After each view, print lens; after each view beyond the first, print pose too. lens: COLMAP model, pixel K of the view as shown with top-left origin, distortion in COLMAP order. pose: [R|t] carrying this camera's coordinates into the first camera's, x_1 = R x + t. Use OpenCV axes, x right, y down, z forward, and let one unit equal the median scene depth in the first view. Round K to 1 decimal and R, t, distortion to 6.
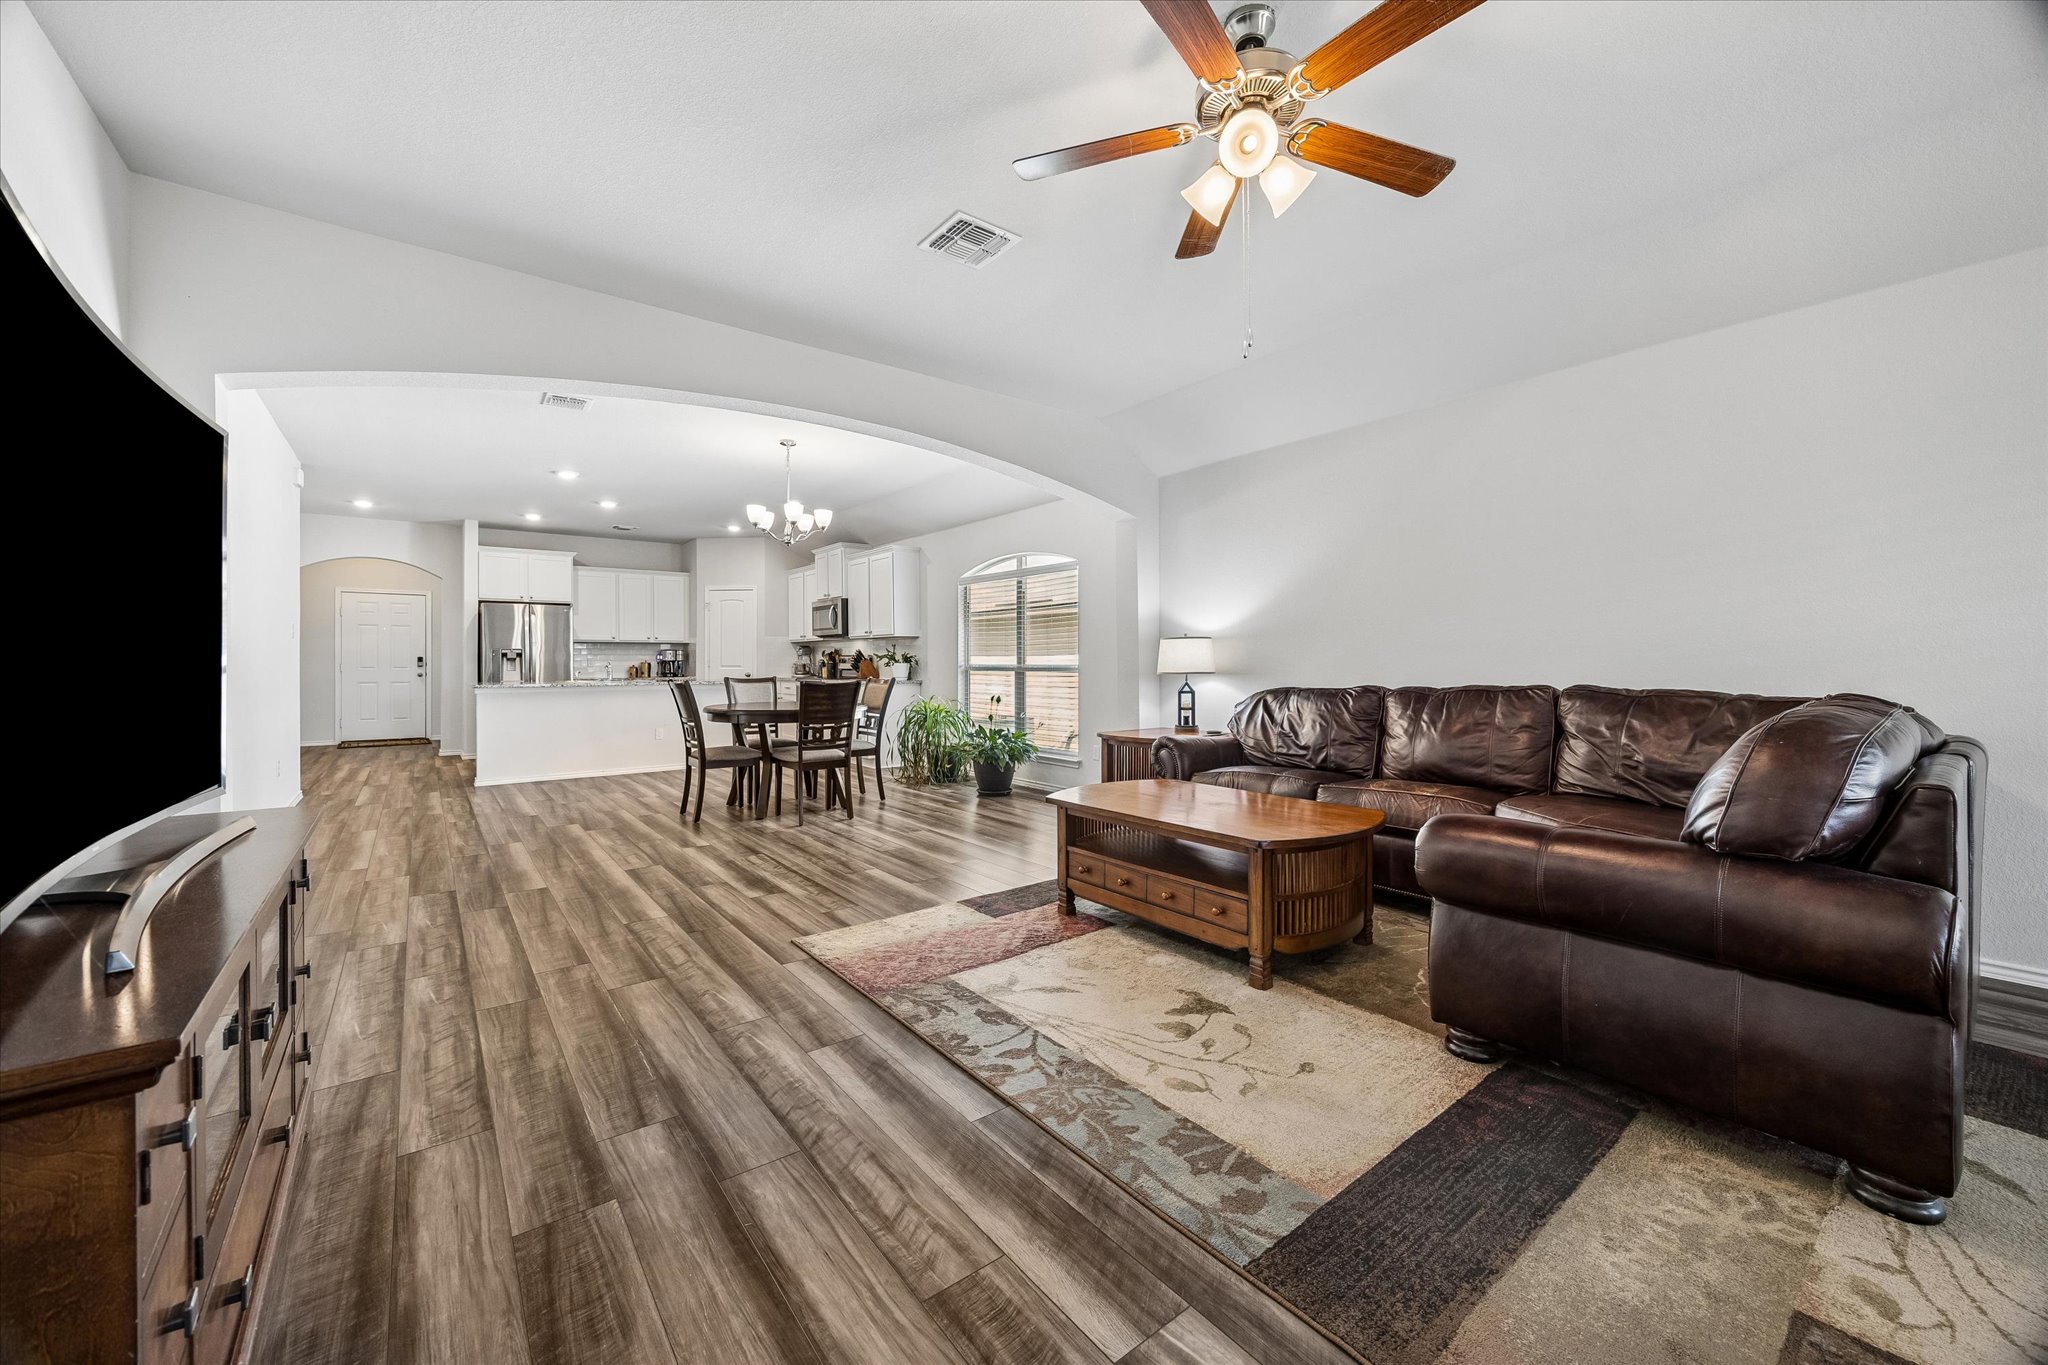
lens RADIAL K [[776.7, 0, 1003.0], [0, 776.7, 670.2], [0, 0, 1]] dist [-0.001941, -0.000075]
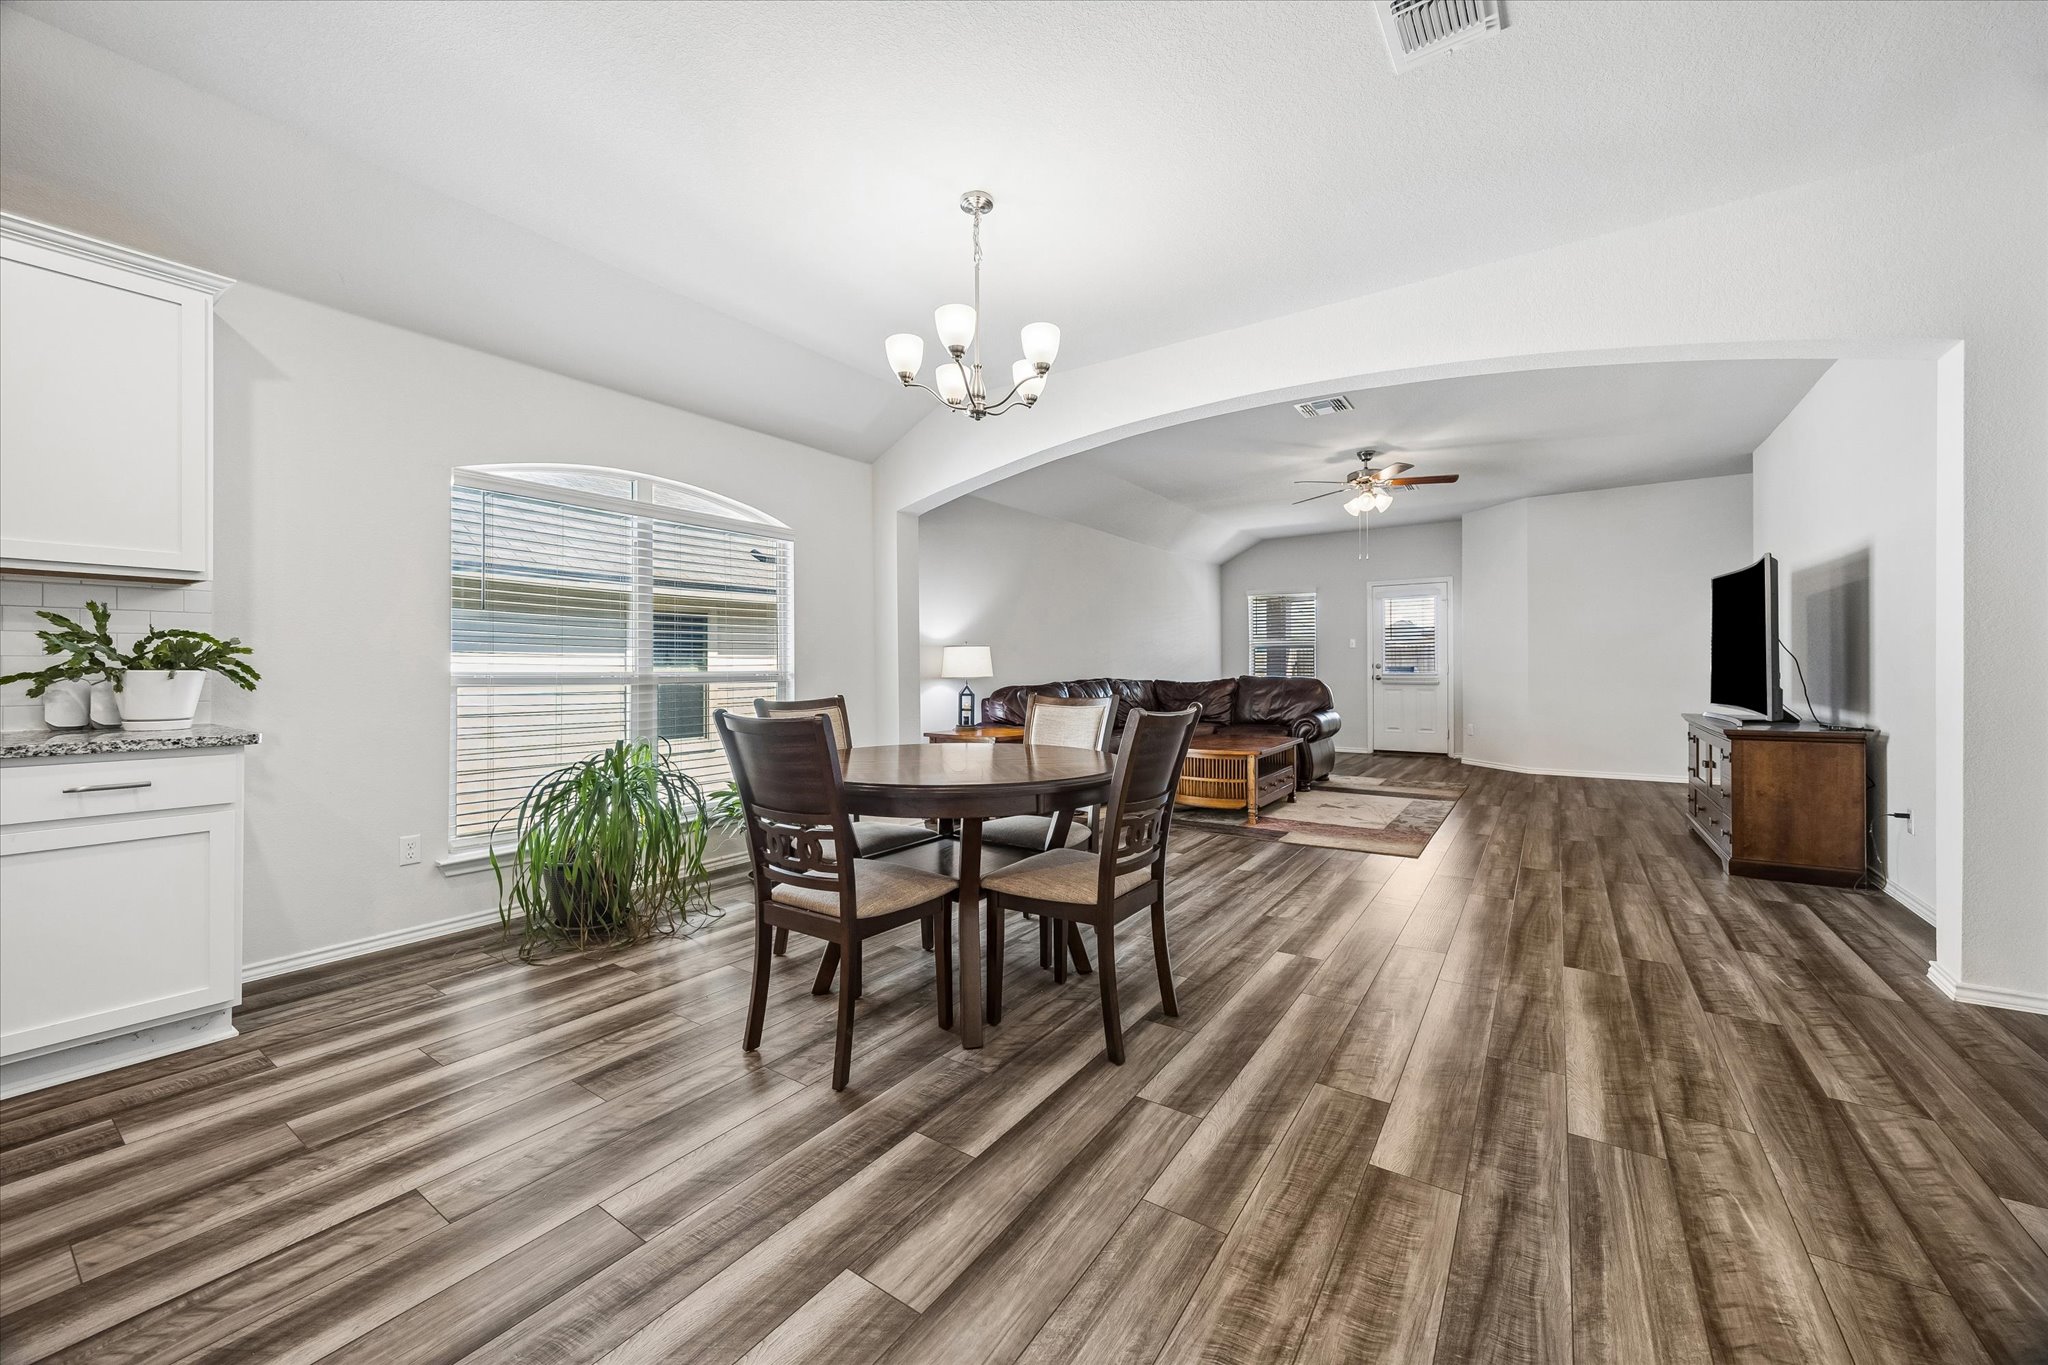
lens RADIAL K [[776.7, 0, 1009.8], [0, 776.7, 709.8], [0, 0, 1]] dist [-0.001941, -0.000075]
pose [[-0.307632, -0.050566, 0.950161, -0.476407], [0.009374, 0.998377, 0.056167, -0.006589], [-0.951459, 0.026186, -0.306659, 0.735473]]
